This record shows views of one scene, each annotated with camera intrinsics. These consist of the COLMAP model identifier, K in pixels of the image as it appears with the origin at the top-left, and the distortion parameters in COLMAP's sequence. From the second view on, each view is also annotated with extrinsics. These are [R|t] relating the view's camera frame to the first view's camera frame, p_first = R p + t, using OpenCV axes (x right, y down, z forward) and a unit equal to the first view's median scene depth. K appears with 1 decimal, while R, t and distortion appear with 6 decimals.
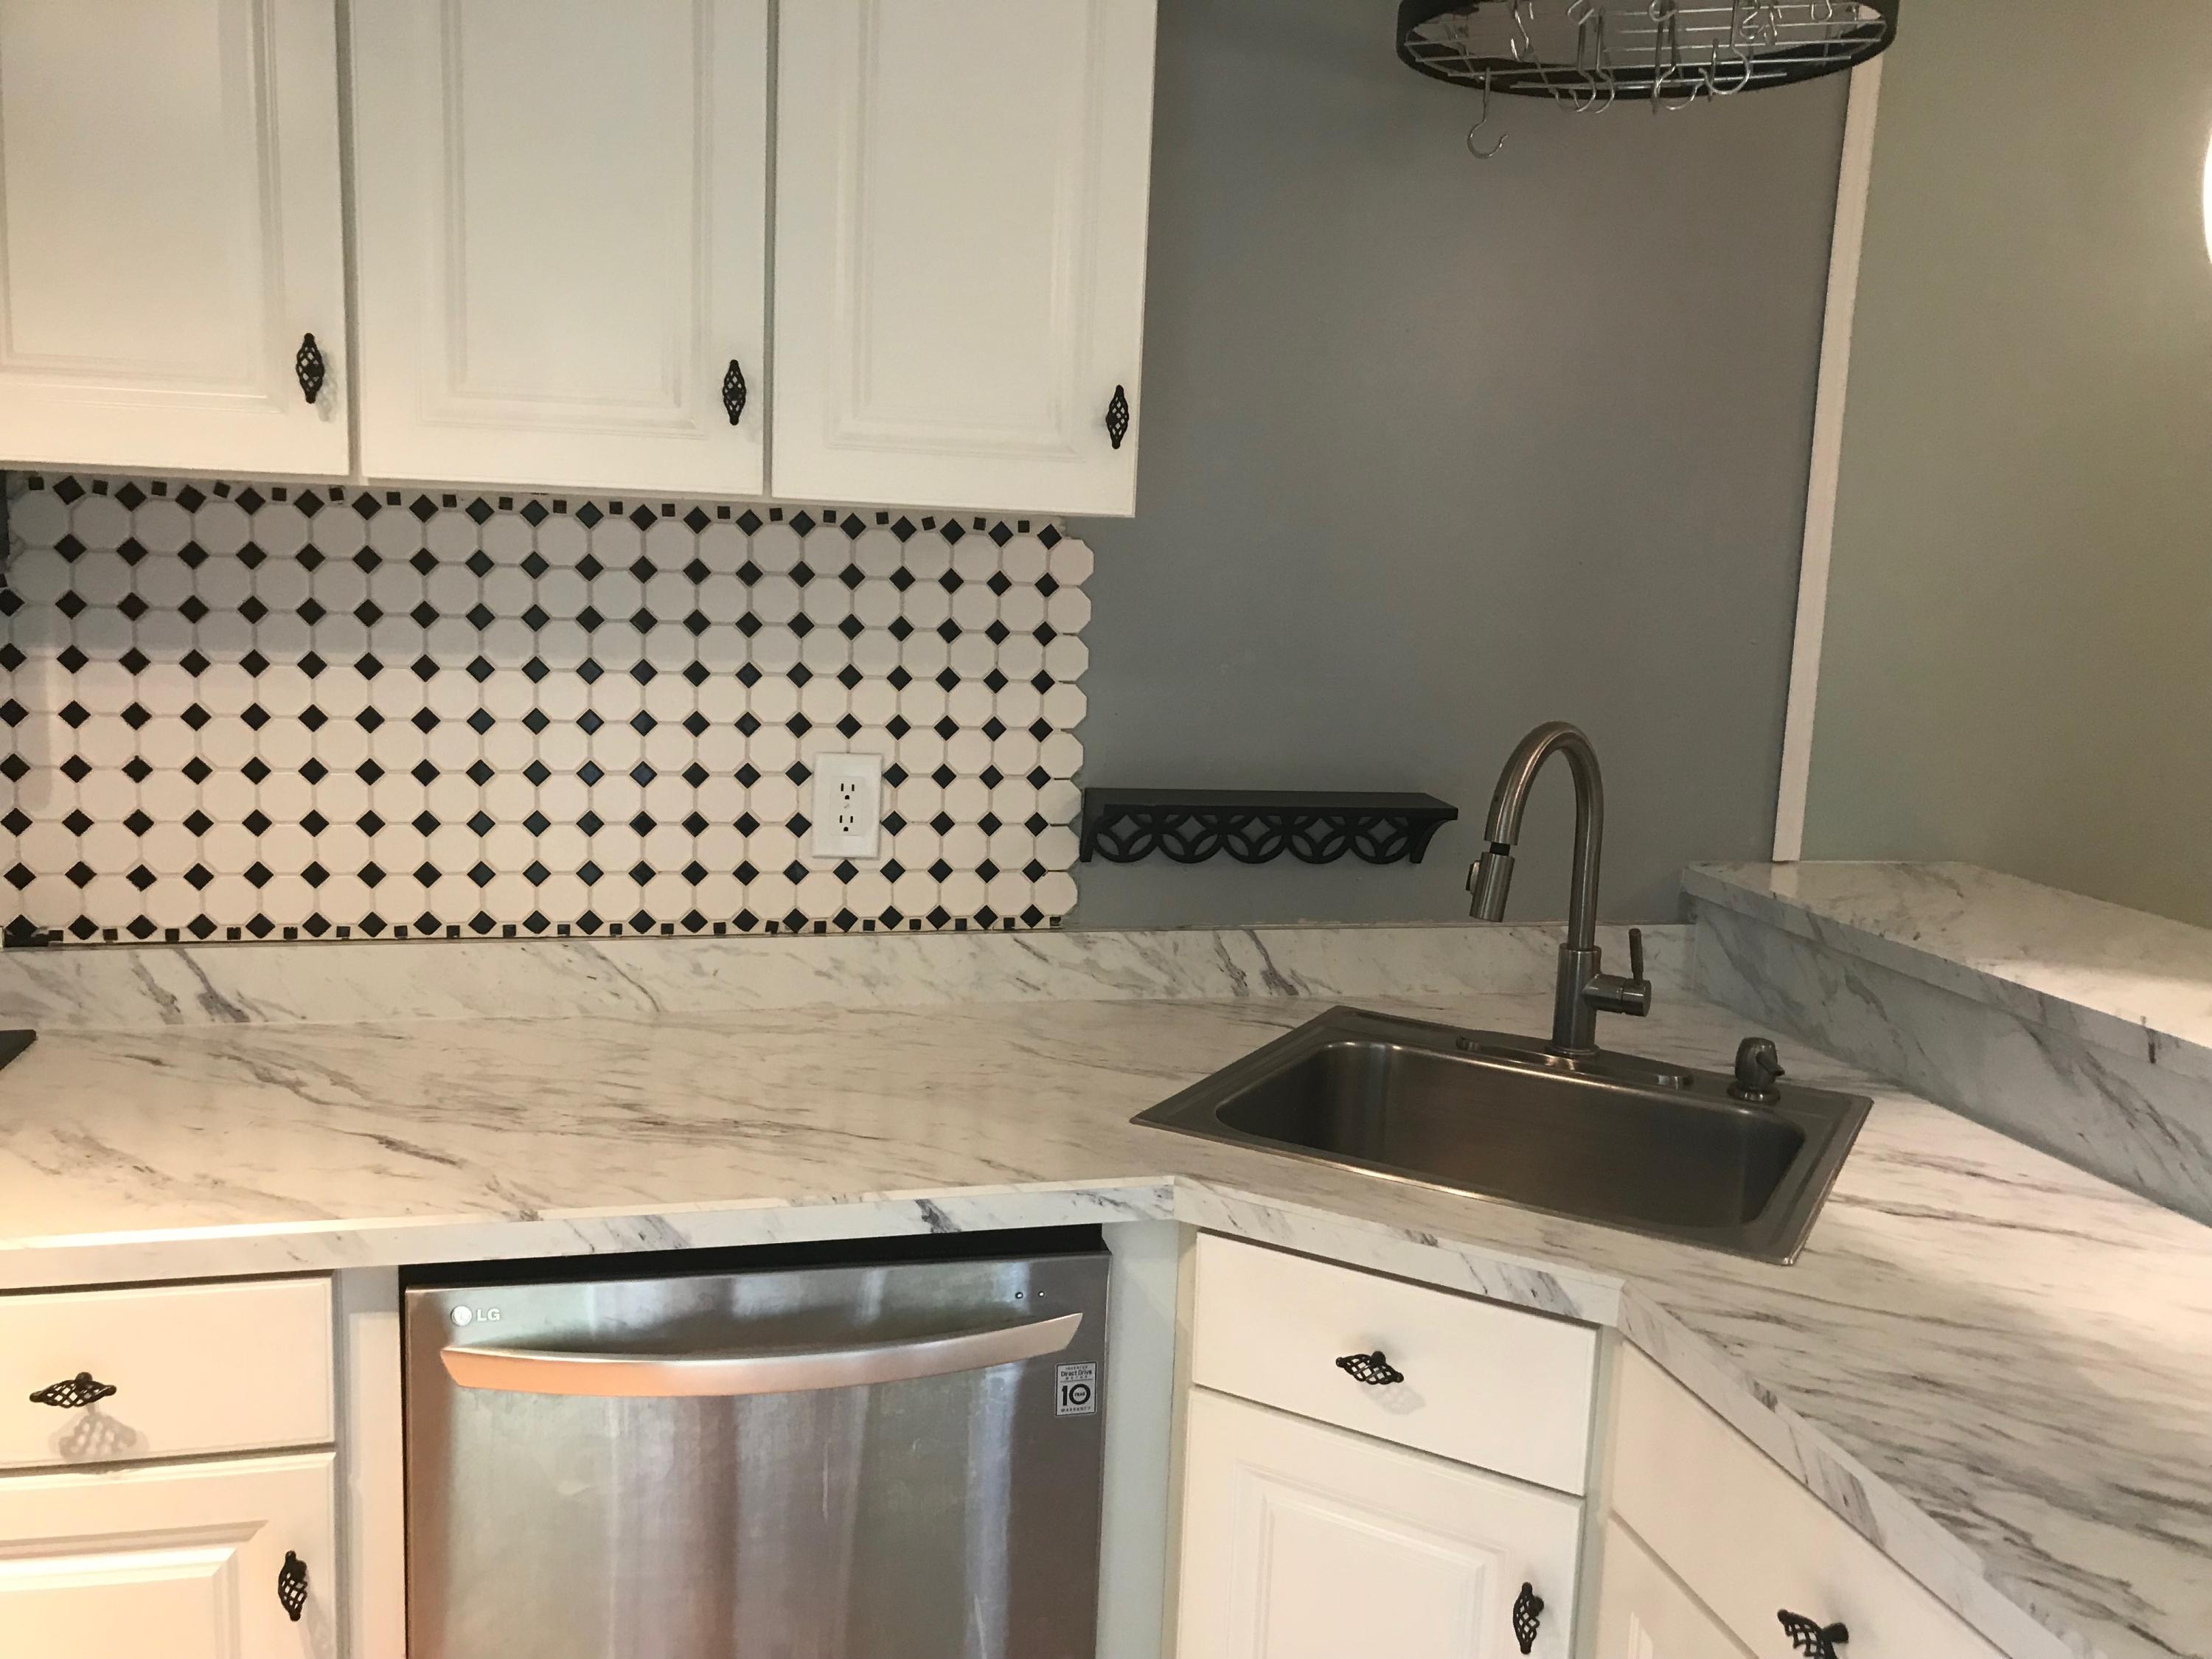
lens RADIAL K [[1806.8, 0, 1112.7], [0, 1806.8, 778.2], [0, 0, 1]] dist [0.002543, 0.004669]
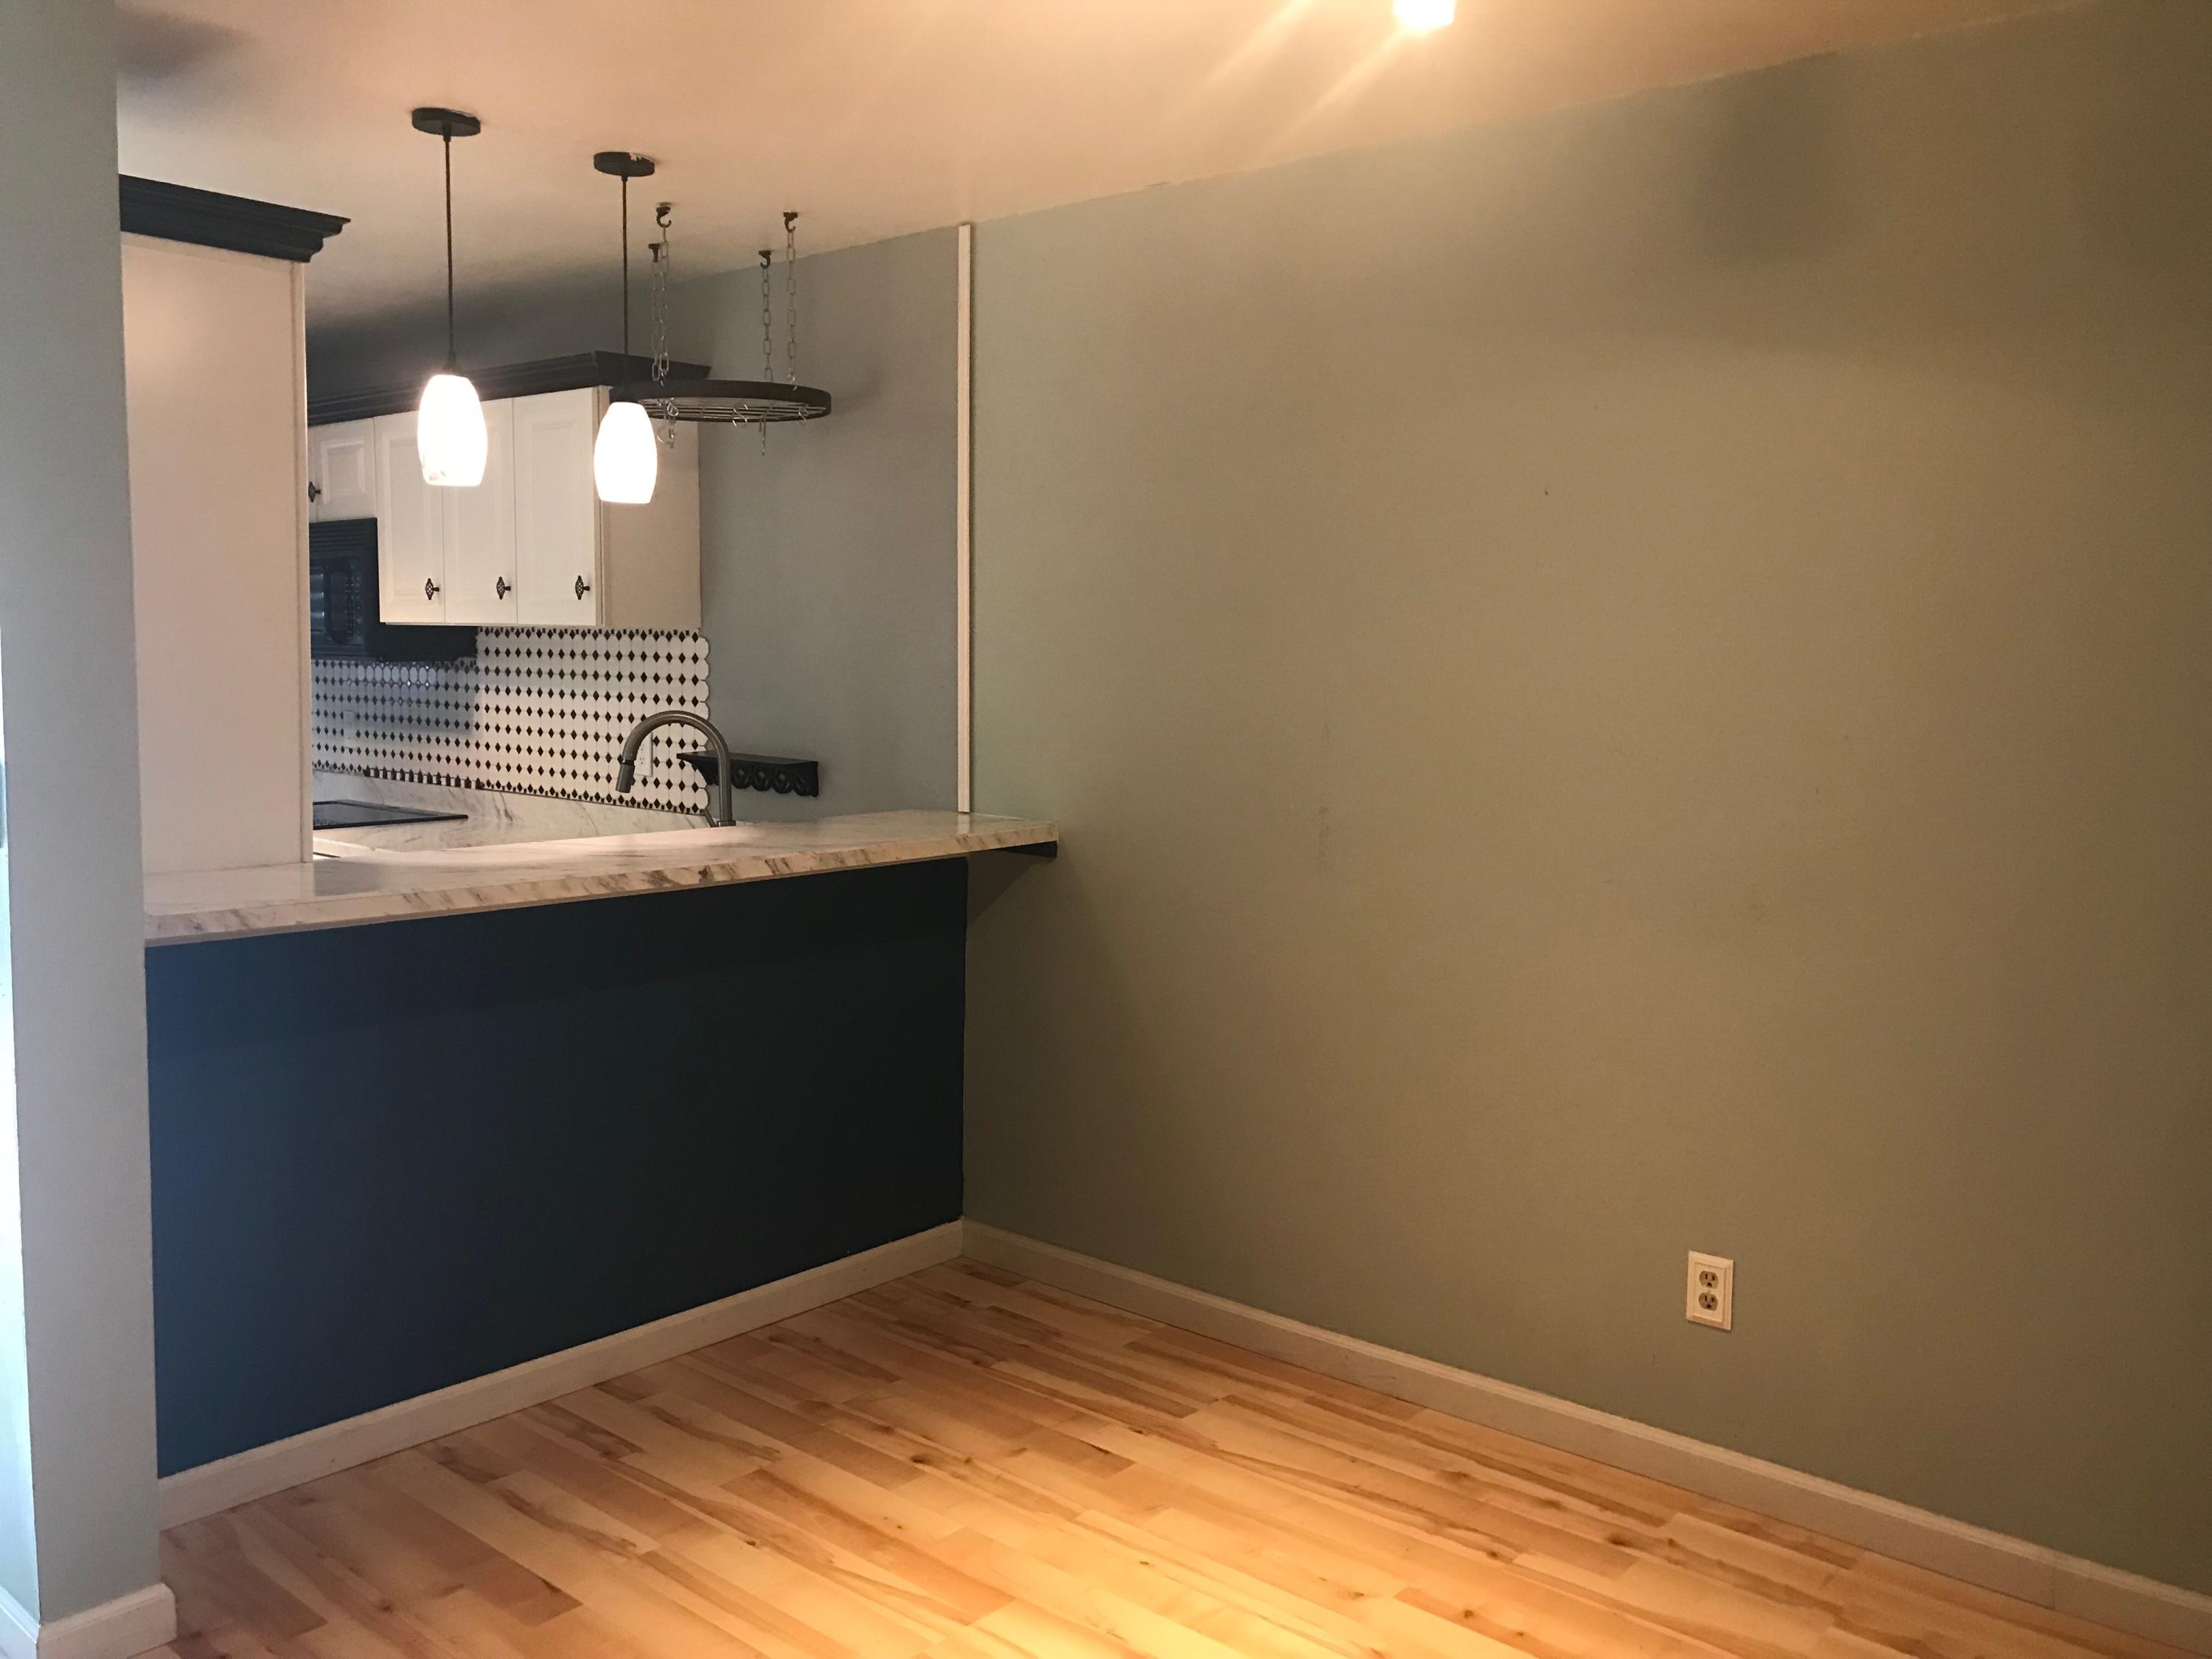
lens RADIAL K [[1806.8, 0, 1112.7], [0, 1806.8, 778.2], [0, 0, 1]] dist [0.002543, 0.004669]
pose [[0.566260, 0.031844, -0.823612, 2.320525], [-0.093129, 0.995326, -0.025546, 0.055000], [0.818949, 0.091168, 0.566579, 0.186024]]
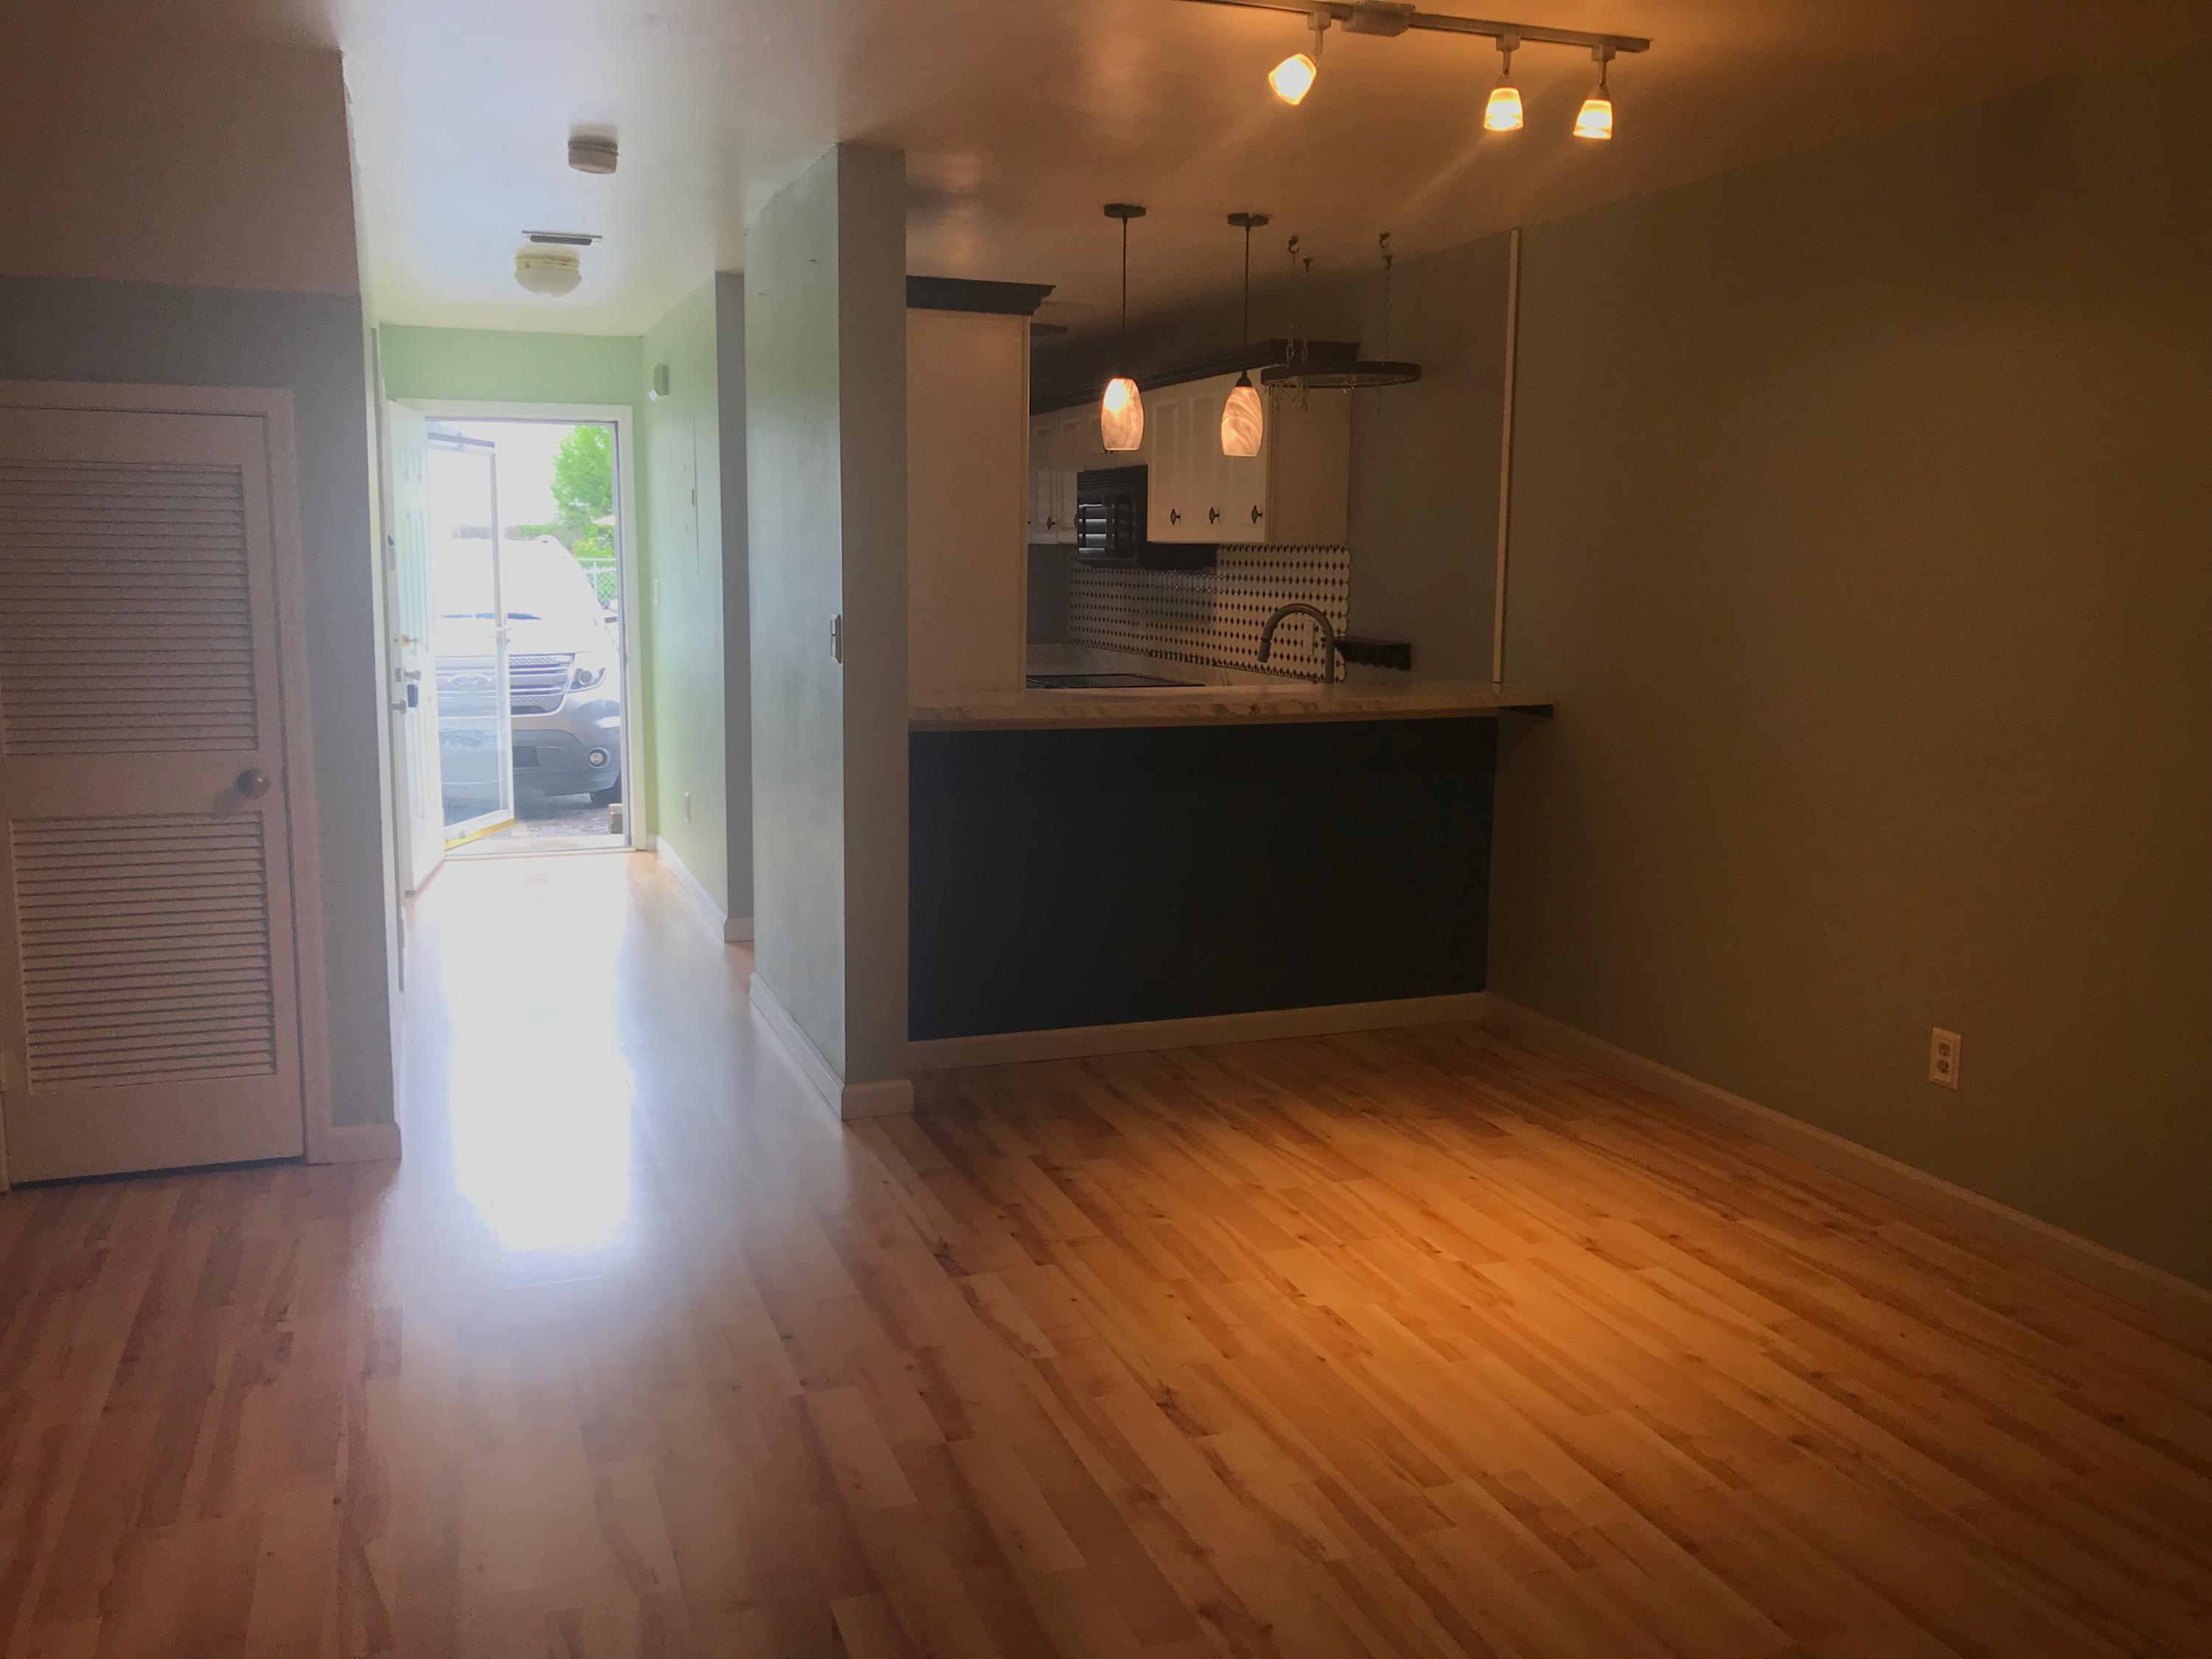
lens RADIAL K [[1806.8, 0, 1112.7], [0, 1806.8, 778.2], [0, 0, 1]] dist [0.002543, 0.004669]
pose [[0.099899, 0.087611, -0.991133, 3.191730], [-0.125239, 0.989301, 0.074826, 0.068869], [0.987084, 0.116654, 0.109803, 0.376794]]
